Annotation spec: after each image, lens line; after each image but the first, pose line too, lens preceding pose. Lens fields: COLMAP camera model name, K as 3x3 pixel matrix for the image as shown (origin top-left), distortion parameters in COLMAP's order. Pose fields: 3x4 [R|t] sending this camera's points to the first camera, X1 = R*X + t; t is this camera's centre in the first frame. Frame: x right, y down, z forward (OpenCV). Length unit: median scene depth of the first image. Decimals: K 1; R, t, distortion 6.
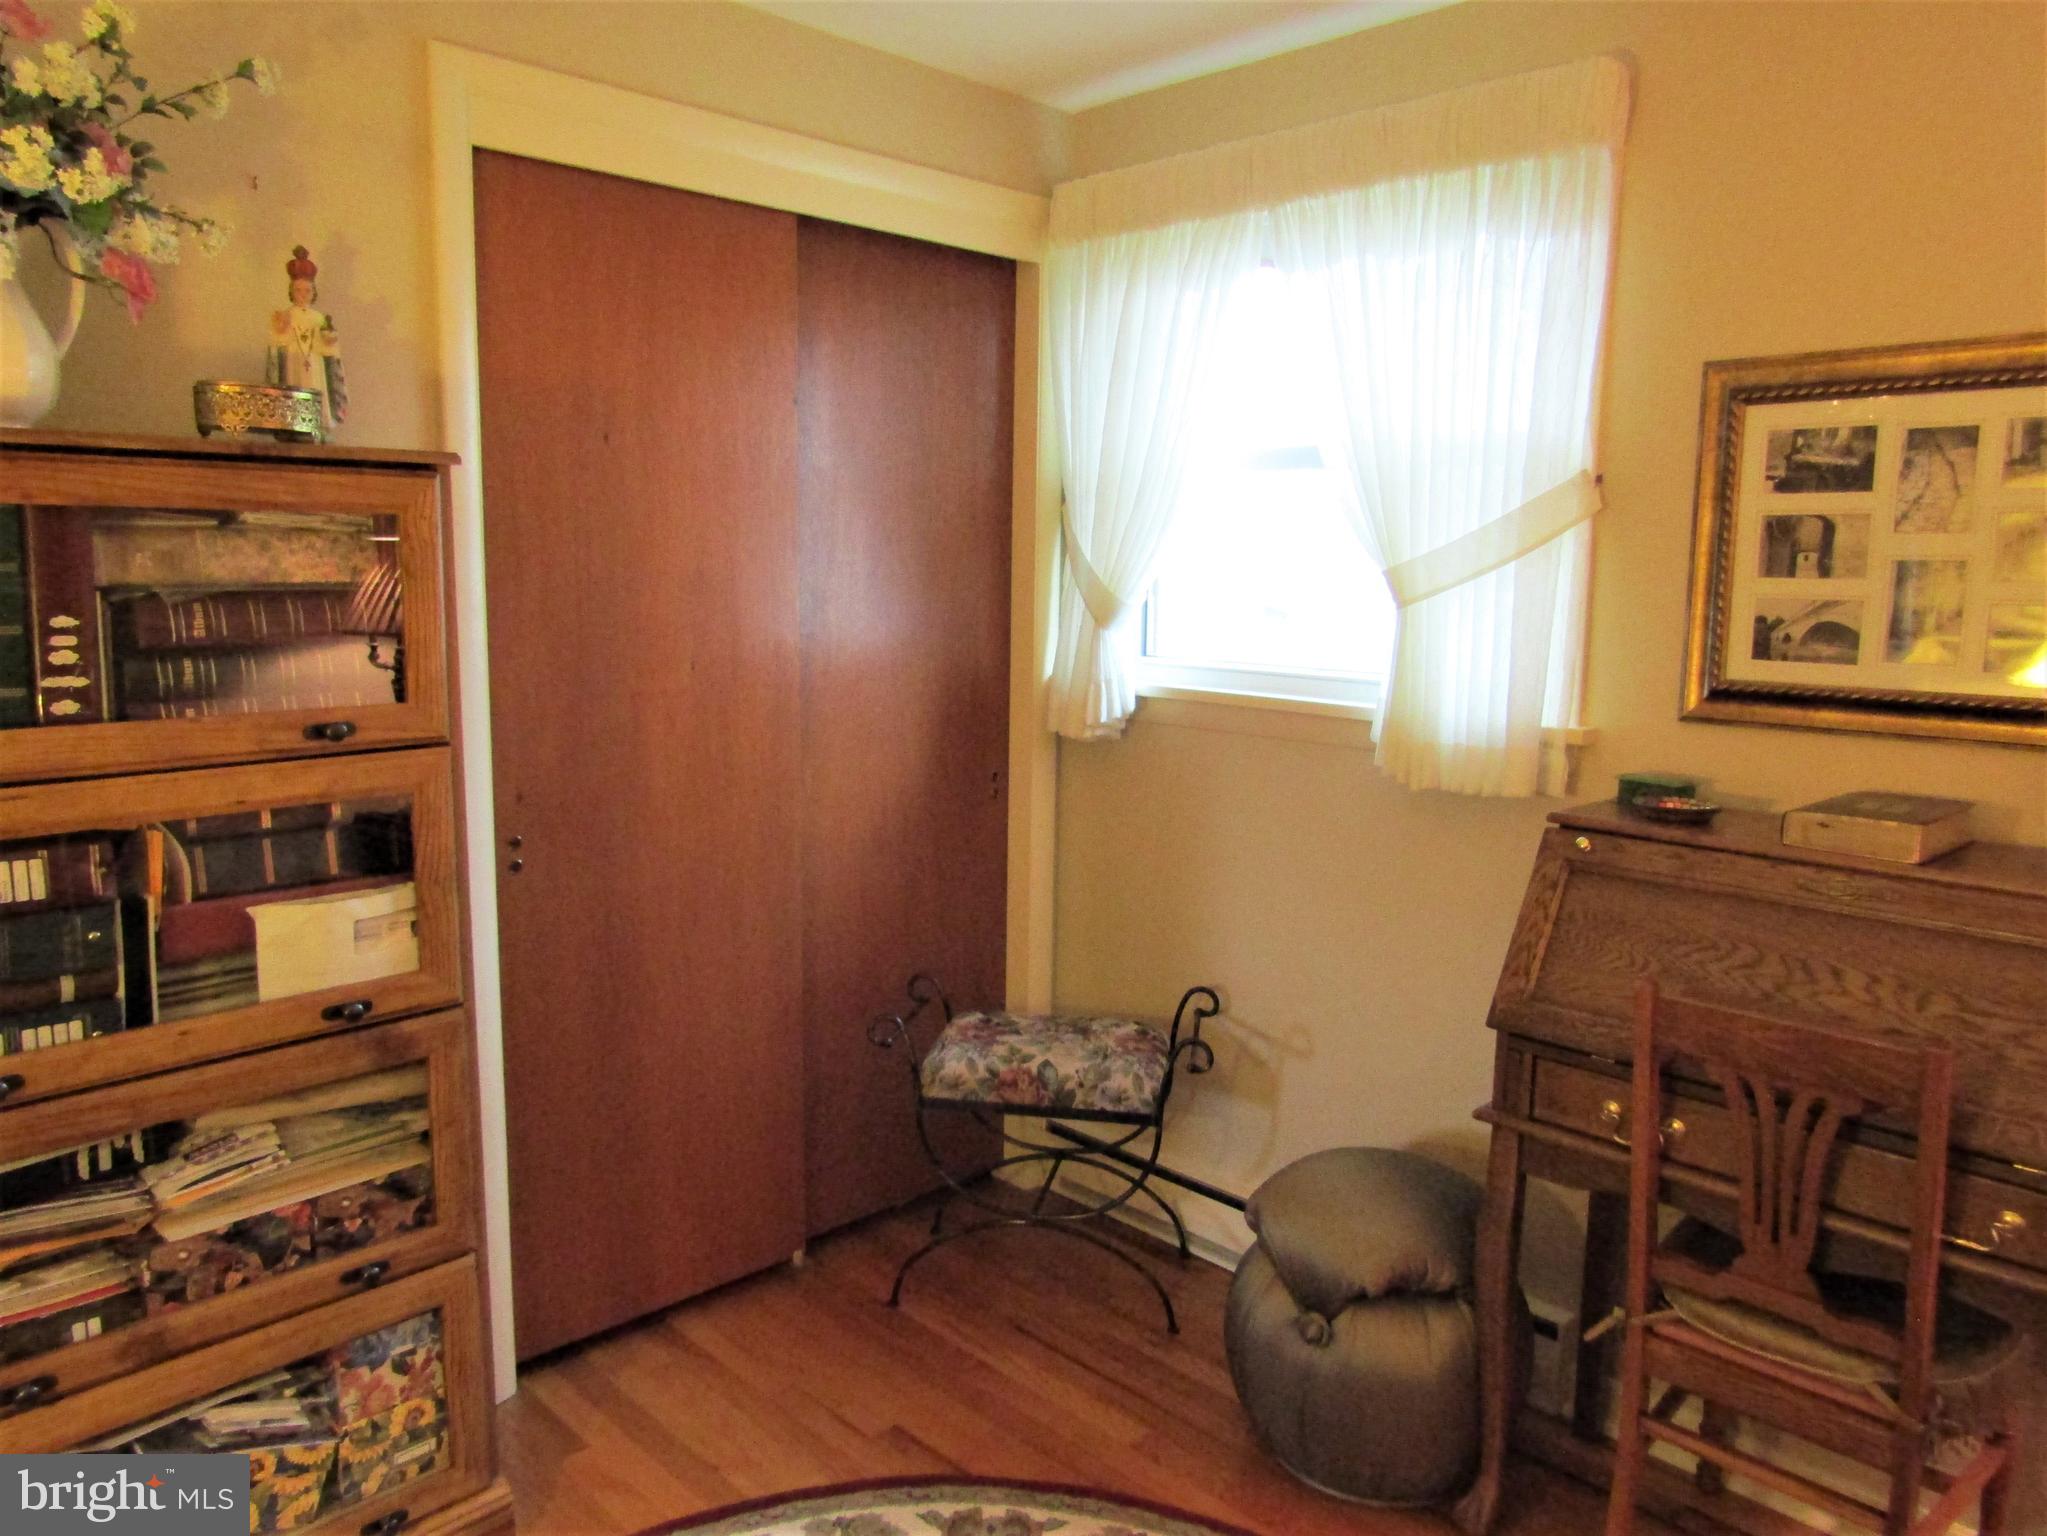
lens RADIAL K [[1454.7, 0, 1022.5], [0, 1454.7, 765.4], [0, 0, 1]] dist [-0.006682, -0.002593]
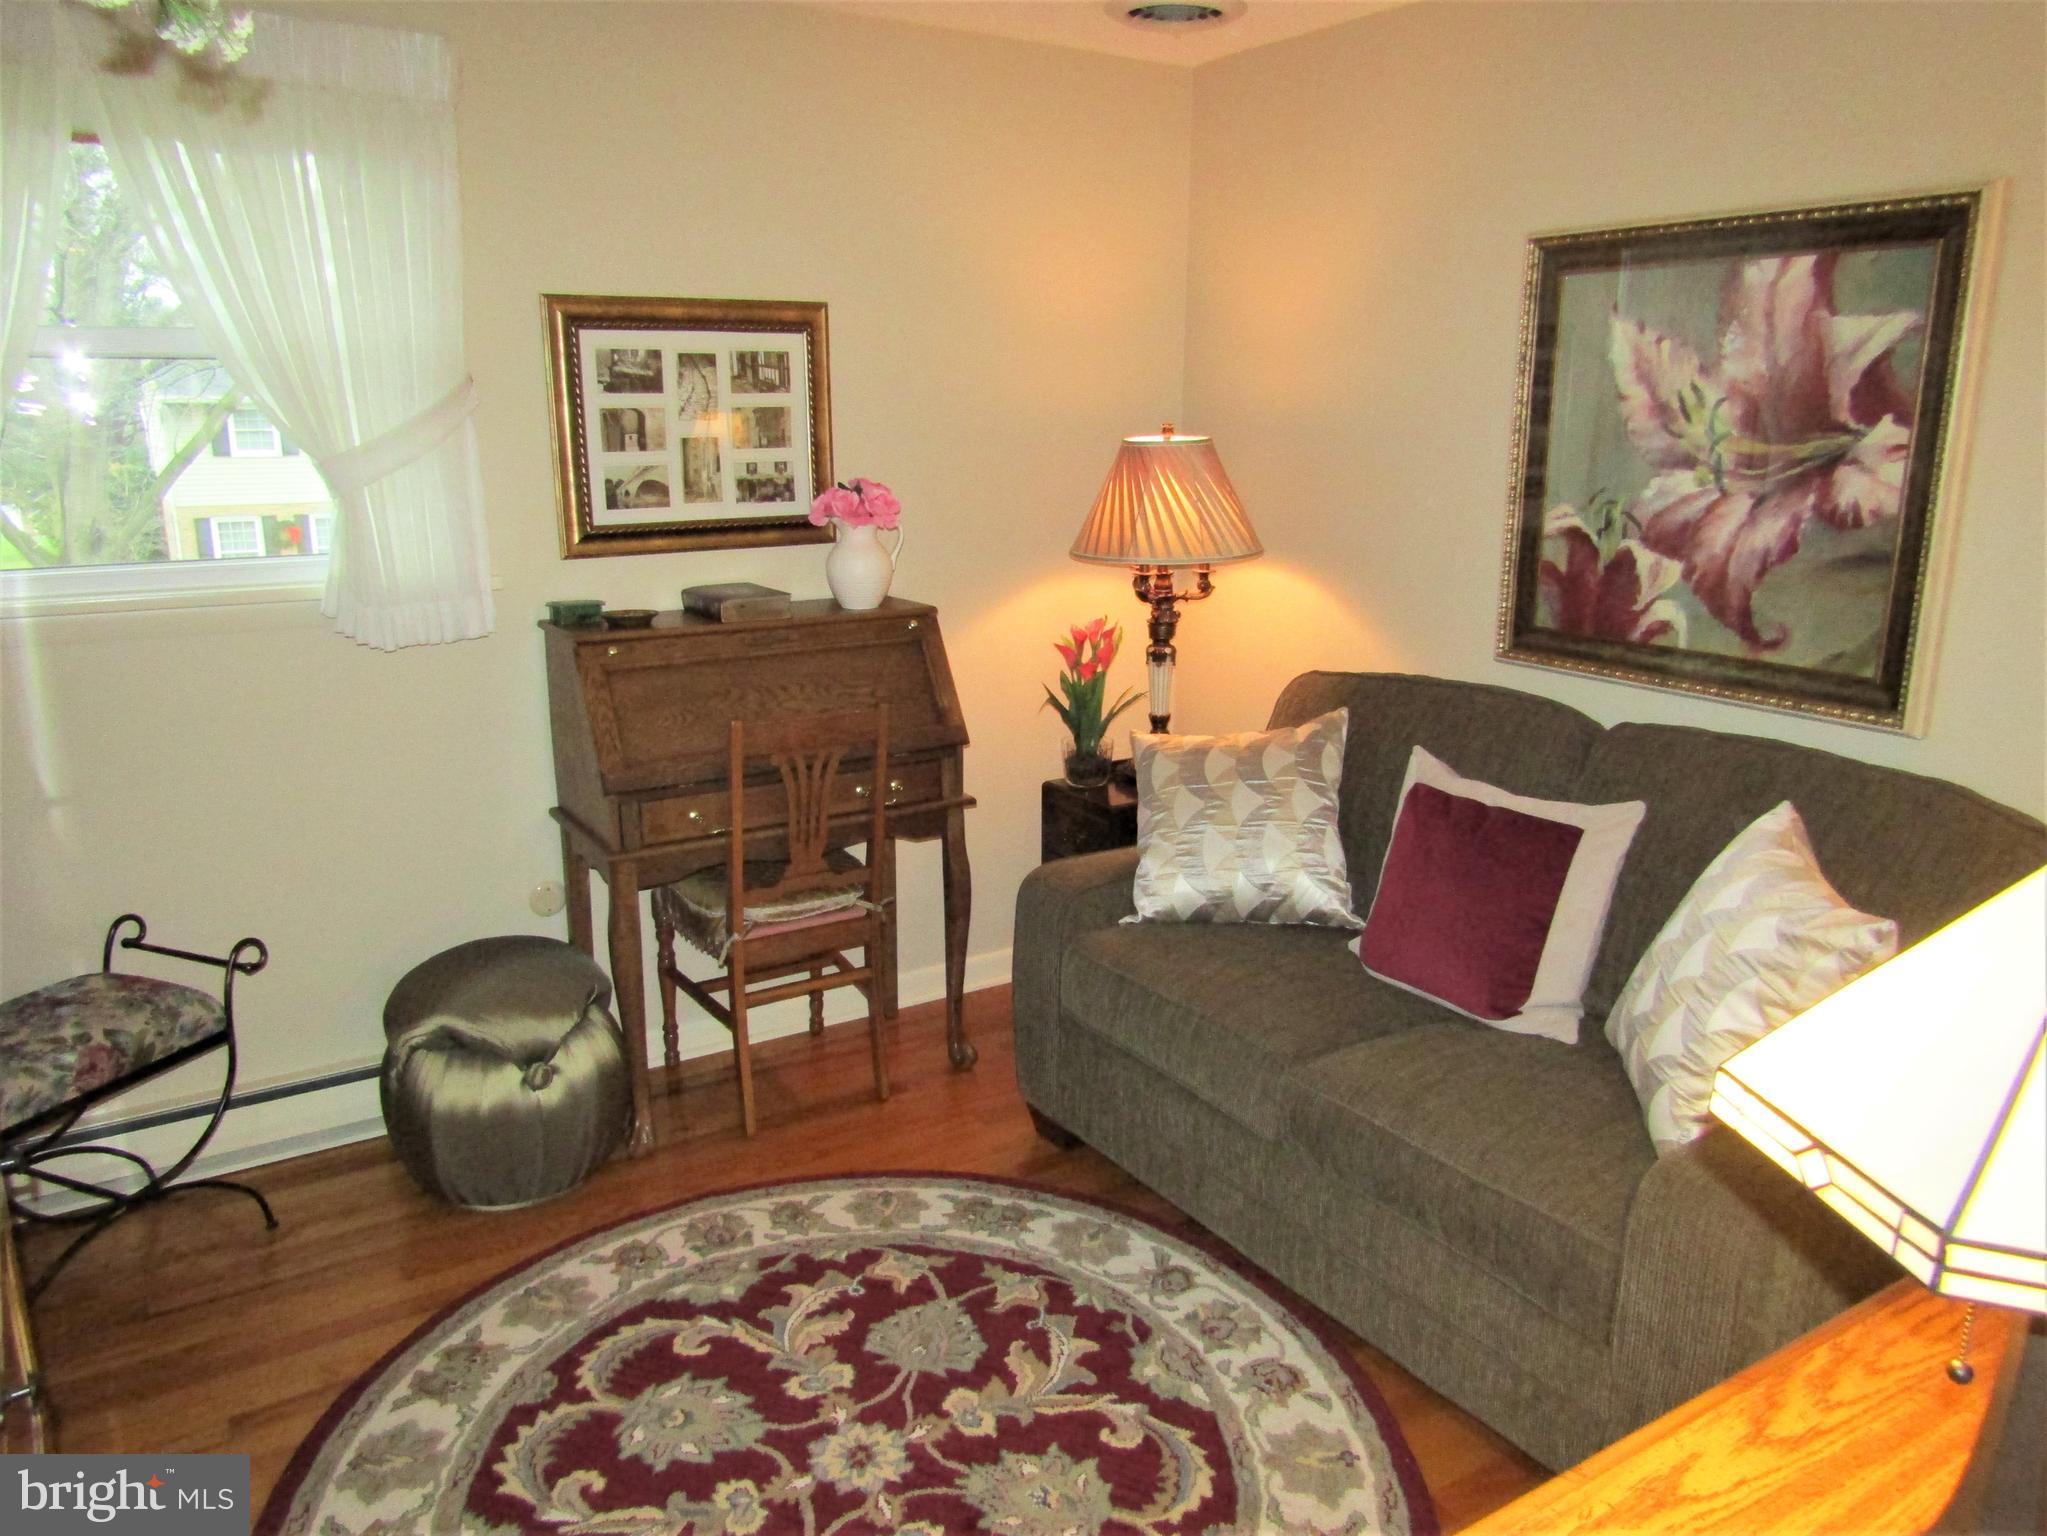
lens RADIAL K [[1454.7, 0, 1024.6], [0, 1454.7, 765.8], [0, 0, 1]] dist [-0.006682, -0.002593]
pose [[0.202069, -0.253453, 0.946007, -0.874981], [0.141400, 0.963363, 0.227899, -0.101737], [-0.969110, 0.087714, 0.230504, 0.295770]]
